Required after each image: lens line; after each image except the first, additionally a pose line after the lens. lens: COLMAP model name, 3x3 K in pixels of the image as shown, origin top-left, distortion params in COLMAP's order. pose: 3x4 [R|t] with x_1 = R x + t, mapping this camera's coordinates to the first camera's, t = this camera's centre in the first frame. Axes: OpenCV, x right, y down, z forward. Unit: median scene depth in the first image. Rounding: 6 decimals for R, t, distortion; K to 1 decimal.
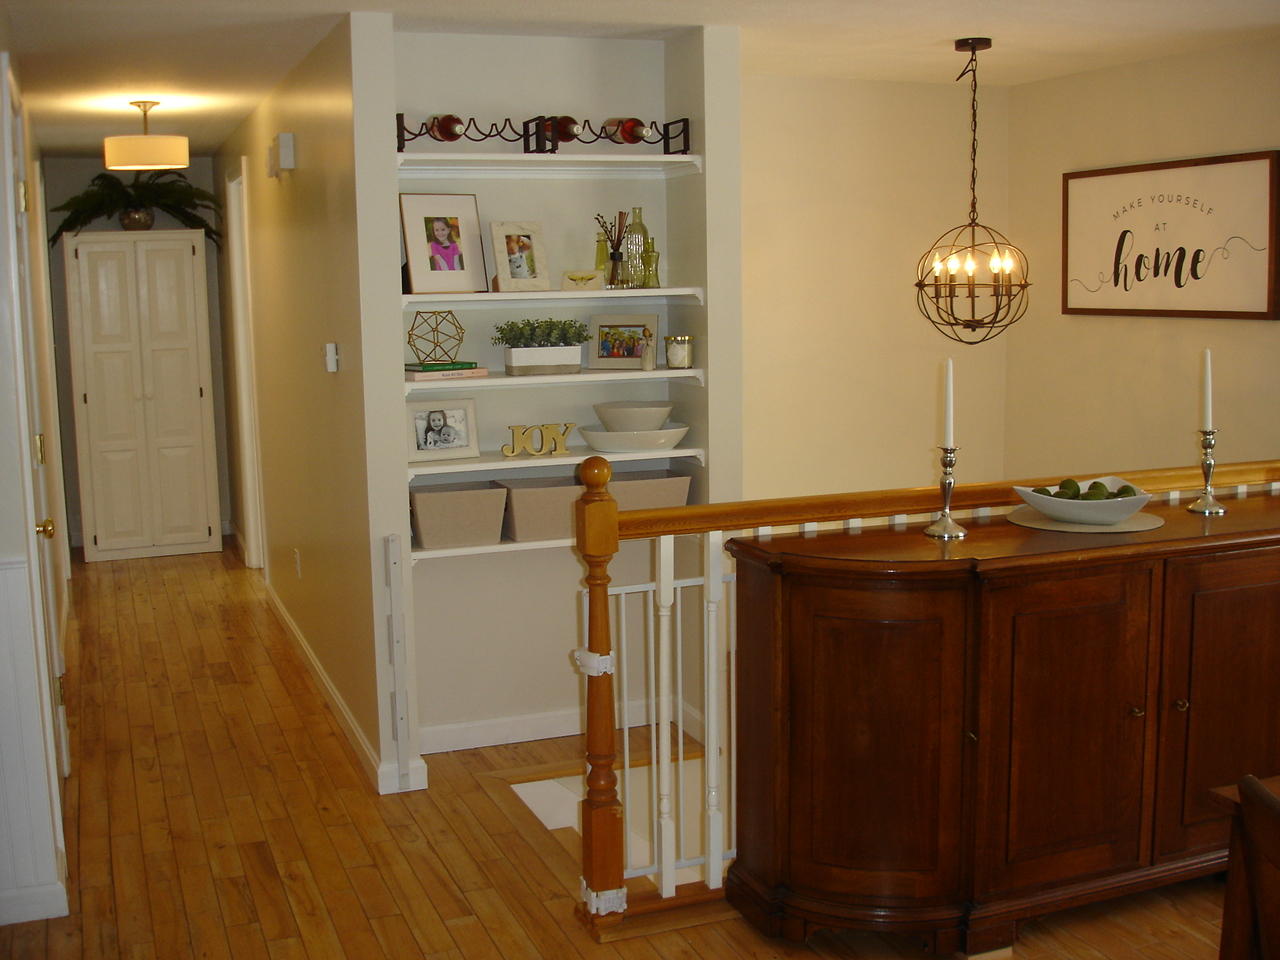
lens RADIAL K [[1442.1, 0, 640.0], [0, 1442.1, 480.0], [0, 0, 1]] dist [-0.111993, 0.019651]
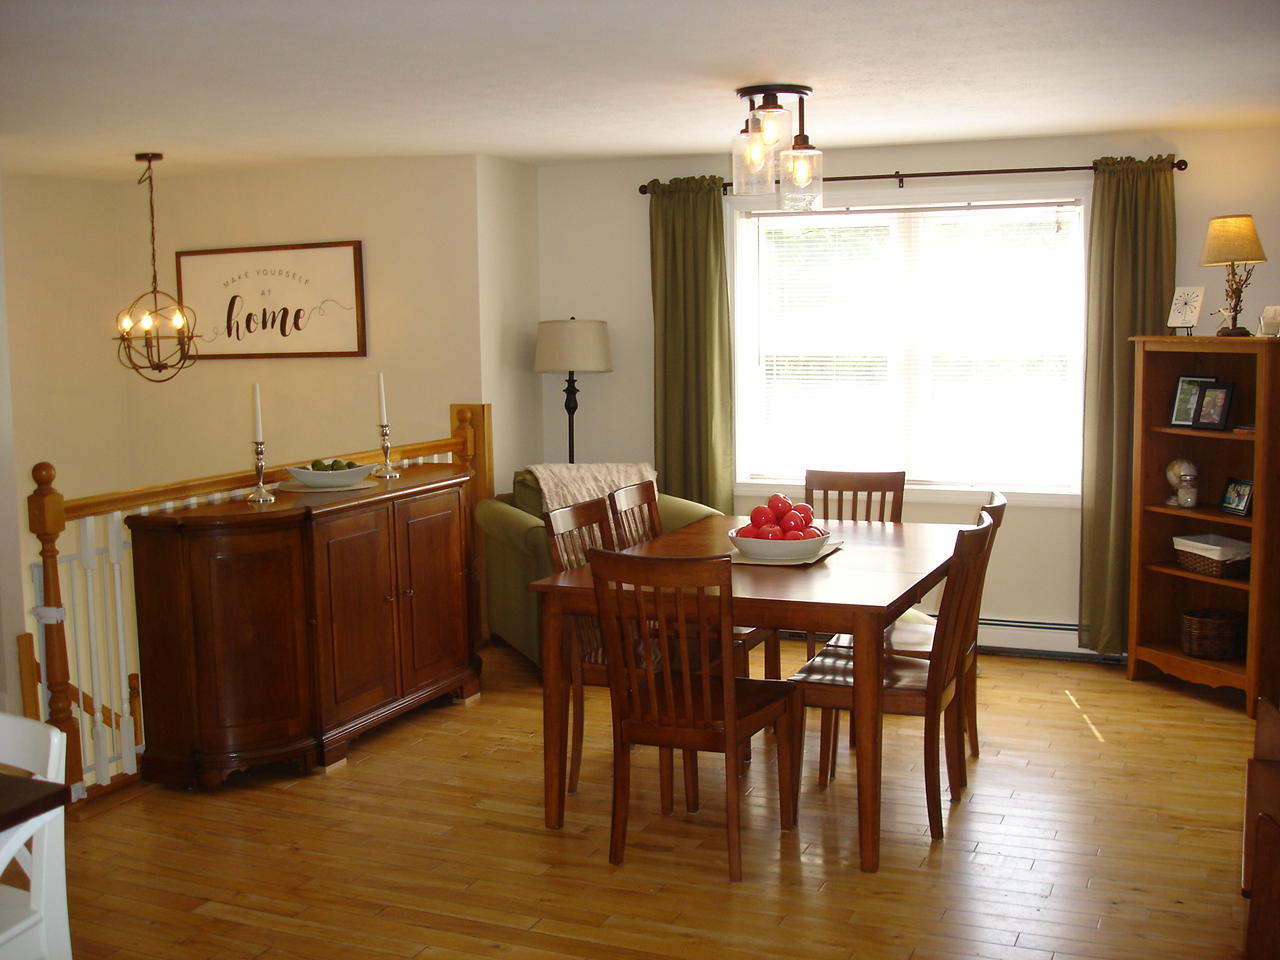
lens RADIAL K [[1442.1, 0, 640.0], [0, 1442.1, 480.0], [0, 0, 1]] dist [-0.111993, 0.019651]
pose [[0.702301, -0.076206, 0.707789, -0.544180], [0.104638, 0.994505, 0.003250, 0.051490], [-0.704147, 0.071779, 0.706416, -0.323753]]
